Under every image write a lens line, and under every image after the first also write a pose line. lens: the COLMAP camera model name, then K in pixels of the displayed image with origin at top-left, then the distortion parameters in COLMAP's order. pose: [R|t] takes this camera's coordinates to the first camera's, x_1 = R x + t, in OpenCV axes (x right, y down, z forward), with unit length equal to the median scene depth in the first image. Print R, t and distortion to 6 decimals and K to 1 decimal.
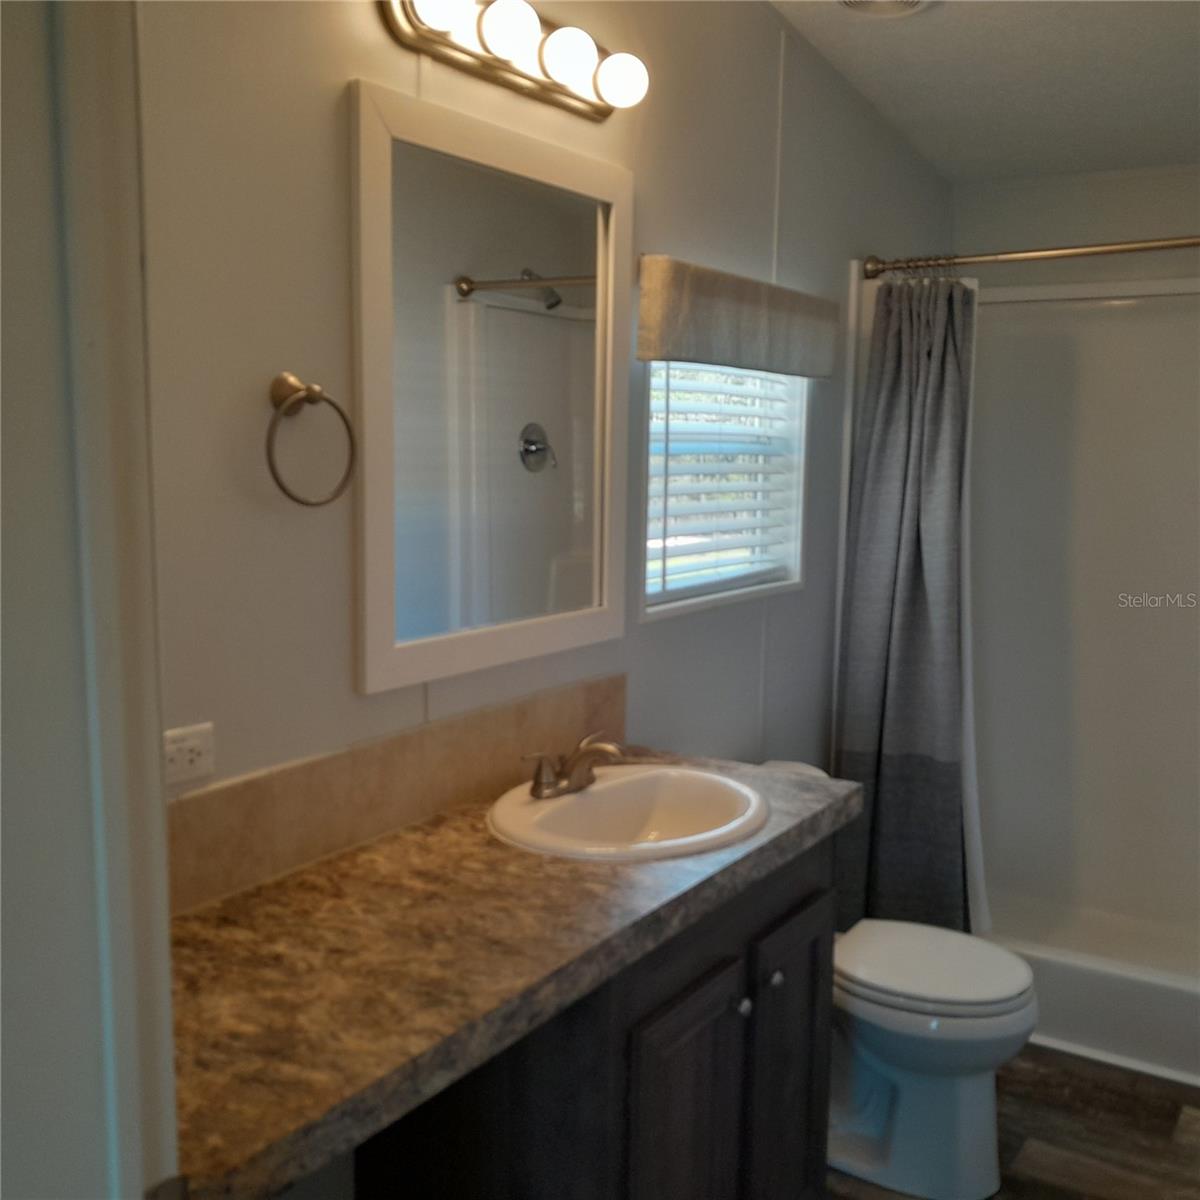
lens RADIAL K [[1265.5, 0, 614.8], [0, 1265.5, 608.0], [0, 0, 1]] dist [0.161898, -0.386980]
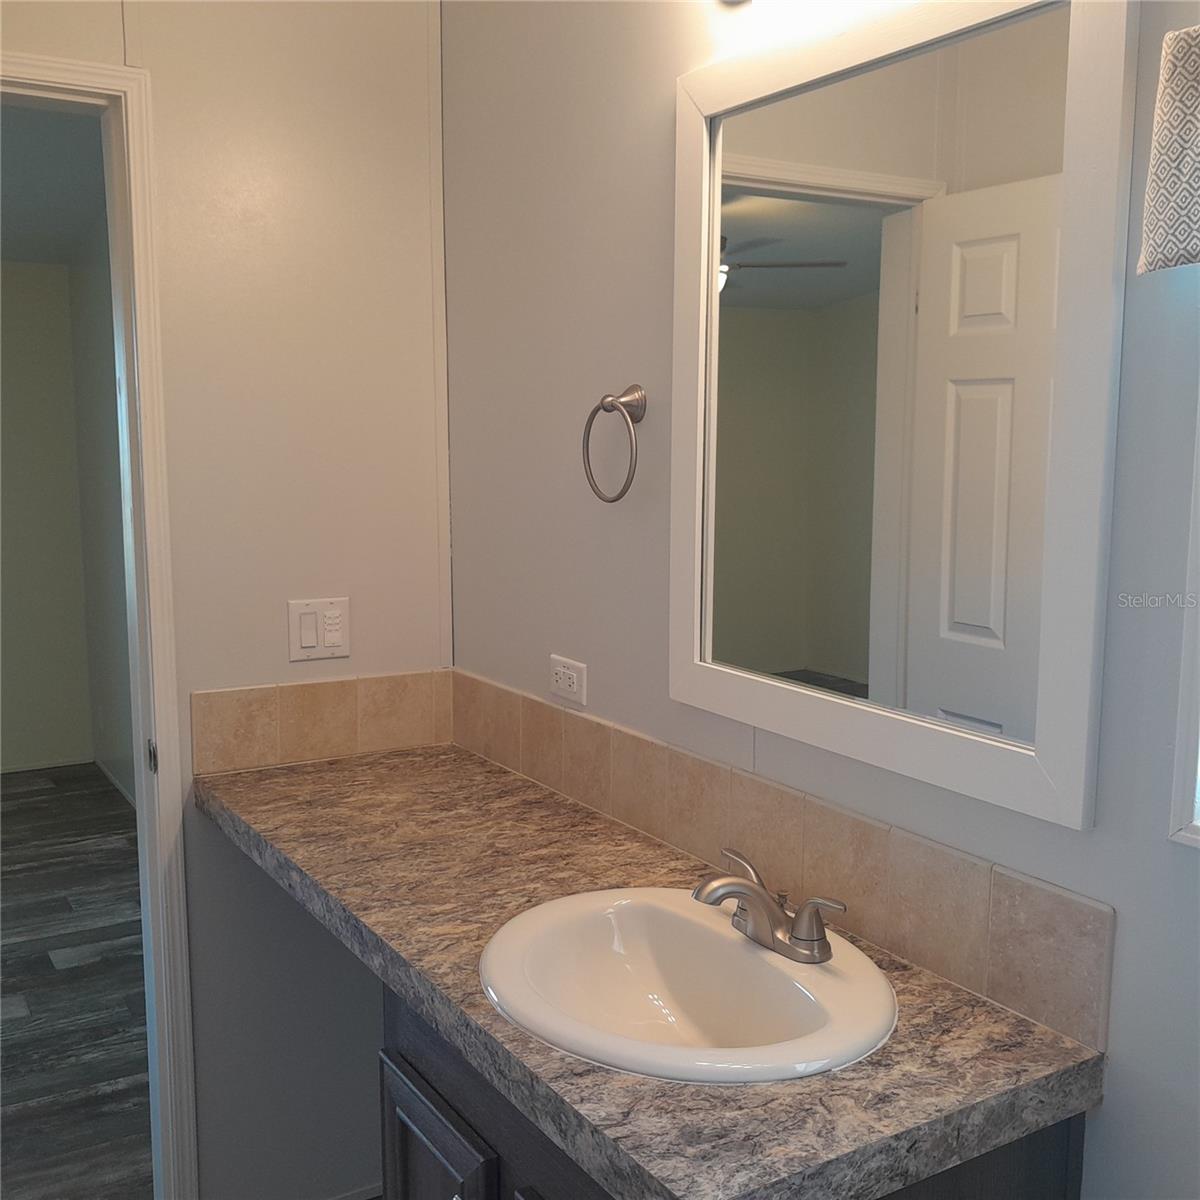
lens RADIAL K [[1265.5, 0, 614.8], [0, 1265.5, 608.0], [0, 0, 1]] dist [0.161898, -0.386980]
pose [[-0.434798, 0.112625, -0.893457, 0.791850], [-0.121621, 0.975715, 0.182180, -0.198572], [0.892277, 0.187875, -0.410541, 1.528911]]
